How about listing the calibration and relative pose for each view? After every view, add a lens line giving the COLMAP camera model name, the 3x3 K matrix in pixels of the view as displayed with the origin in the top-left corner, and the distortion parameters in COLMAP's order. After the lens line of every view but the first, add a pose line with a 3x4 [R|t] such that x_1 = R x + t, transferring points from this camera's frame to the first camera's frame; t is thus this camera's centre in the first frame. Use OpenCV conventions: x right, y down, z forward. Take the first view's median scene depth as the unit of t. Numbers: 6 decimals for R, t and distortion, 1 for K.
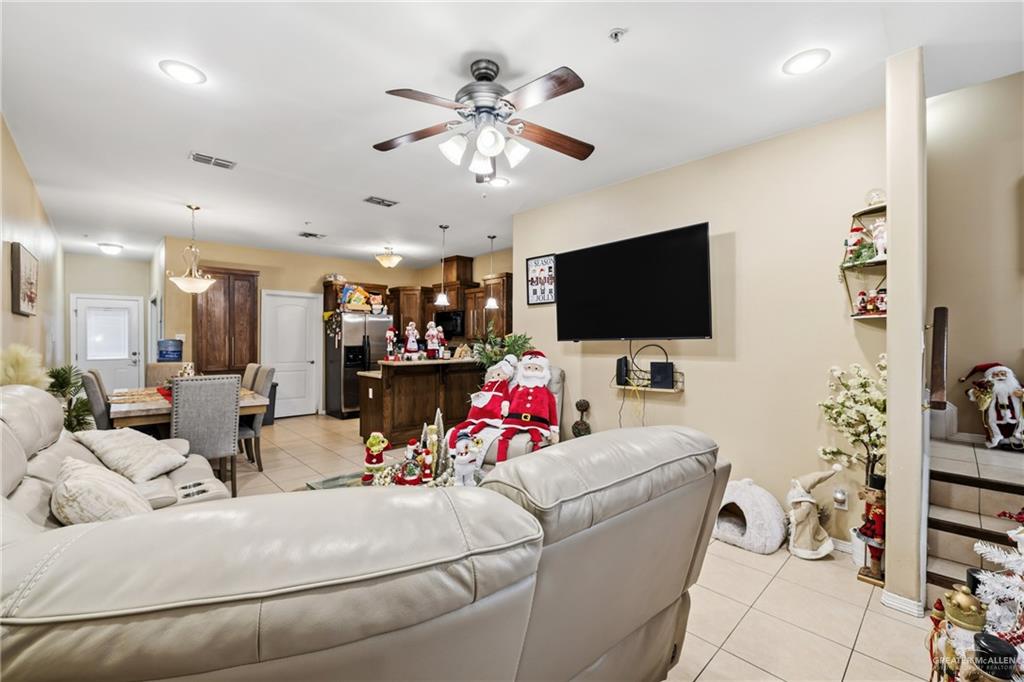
lens RADIAL K [[424.8, 0, 512.0], [0, 424.8, 341.0], [0, 0, 1]] dist [0.002196, 0.000086]
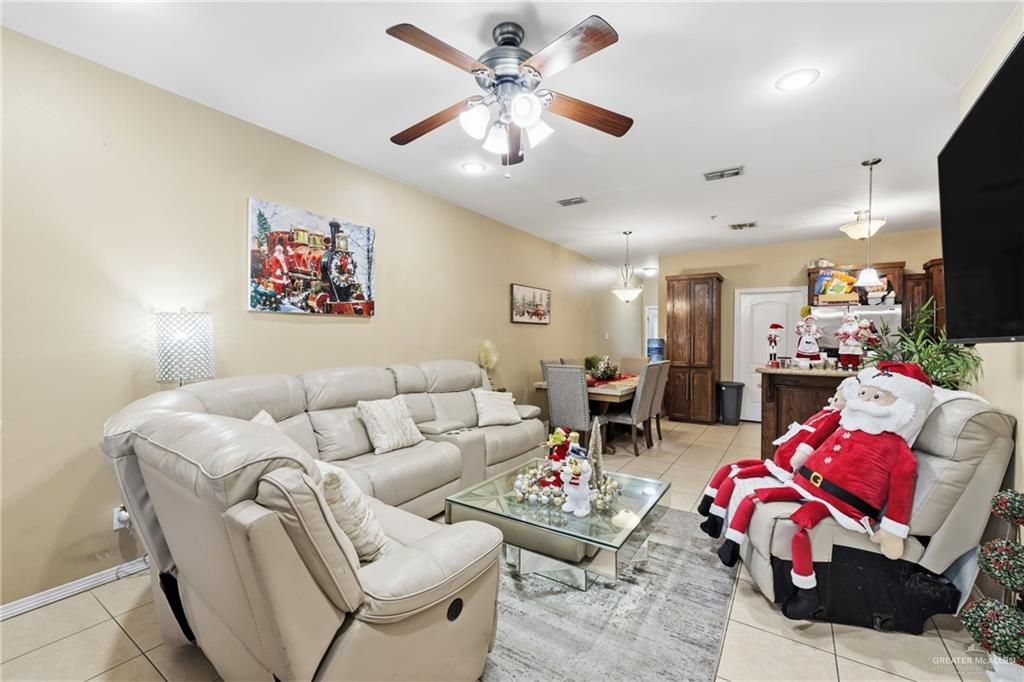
lens RADIAL K [[424.8, 0, 512.0], [0, 424.8, 341.0], [0, 0, 1]] dist [0.002196, 0.000086]
pose [[0.221443, 0.009805, -0.975124, 0.342868], [-0.010683, 0.999914, 0.007629, -0.001488], [0.975115, 0.008728, 0.221529, 0.341224]]
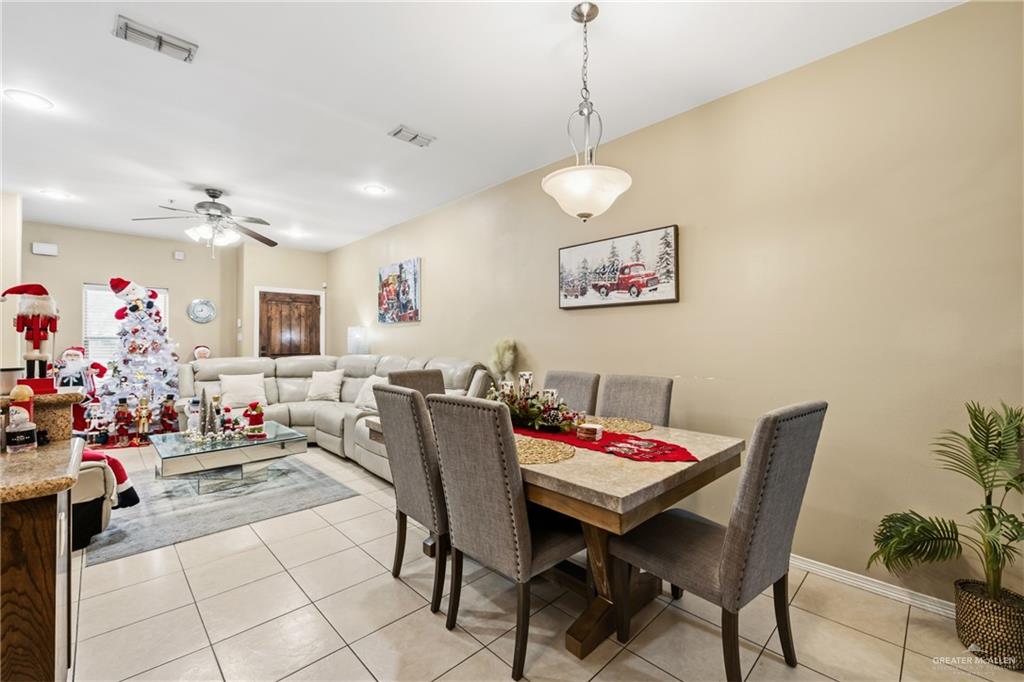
lens RADIAL K [[424.8, 0, 512.0], [0, 424.8, 341.0], [0, 0, 1]] dist [0.002196, 0.000086]
pose [[-0.999918, -0.005306, -0.011619, -0.582765], [-0.005318, 0.999985, 0.001057, 0.009968], [0.011613, 0.001118, -0.999932, 1.229664]]
